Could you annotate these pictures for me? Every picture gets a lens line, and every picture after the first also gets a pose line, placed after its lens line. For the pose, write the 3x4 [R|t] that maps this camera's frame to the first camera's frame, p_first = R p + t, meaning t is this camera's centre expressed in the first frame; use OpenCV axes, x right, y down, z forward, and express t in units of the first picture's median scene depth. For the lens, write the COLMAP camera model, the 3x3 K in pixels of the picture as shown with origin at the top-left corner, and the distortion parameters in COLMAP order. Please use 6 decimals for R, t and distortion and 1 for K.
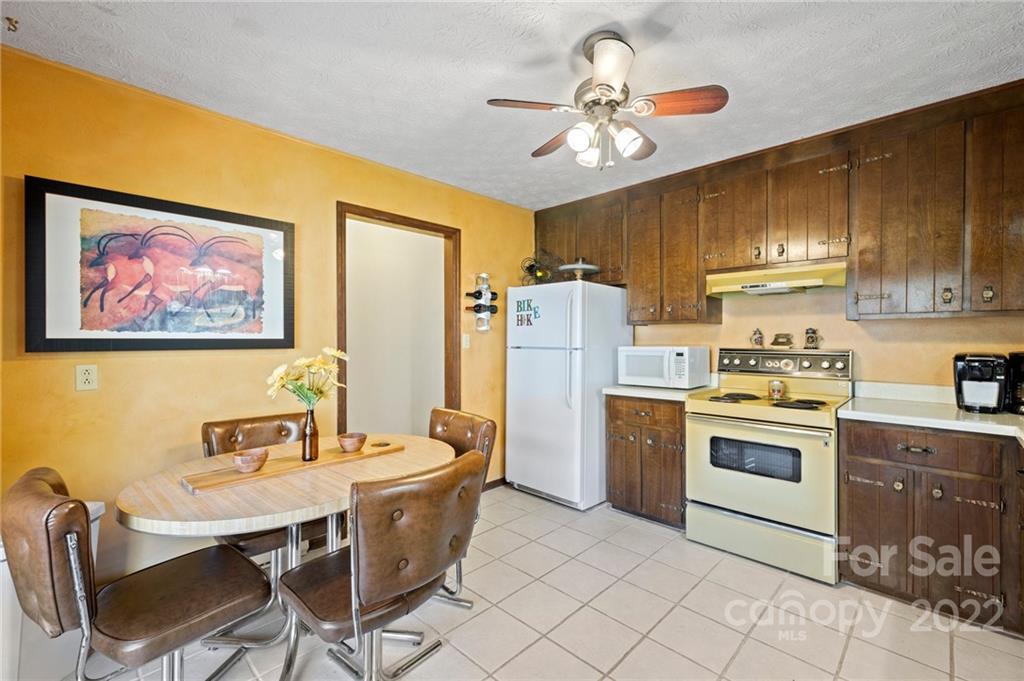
lens RADIAL K [[441.2, 0, 512.3], [0, 441.2, 339.4], [0, 0, 1]] dist [-0.001390, -0.000024]
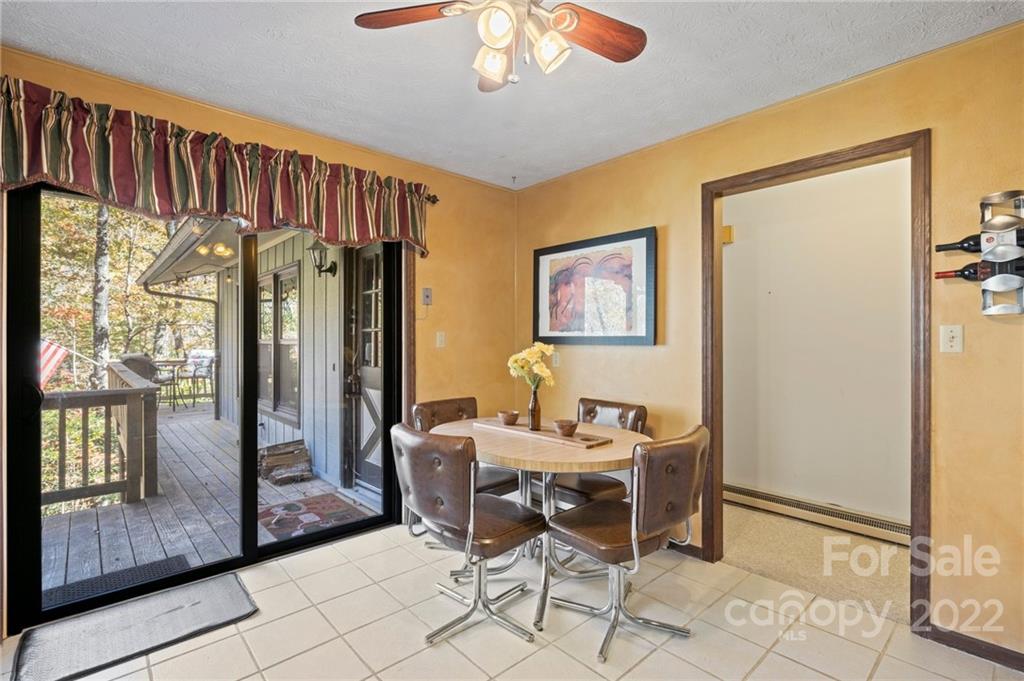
lens RADIAL K [[486.7, 0, 515.3], [0, 486.7, 340.8], [0, 0, 1]] dist [0.000741, 0.000128]
pose [[-0.062139, 0.002433, -0.998065, 0.813724], [-0.001176, 0.999996, 0.002511, 0.008943], [0.998067, 0.001329, -0.062135, 0.879471]]
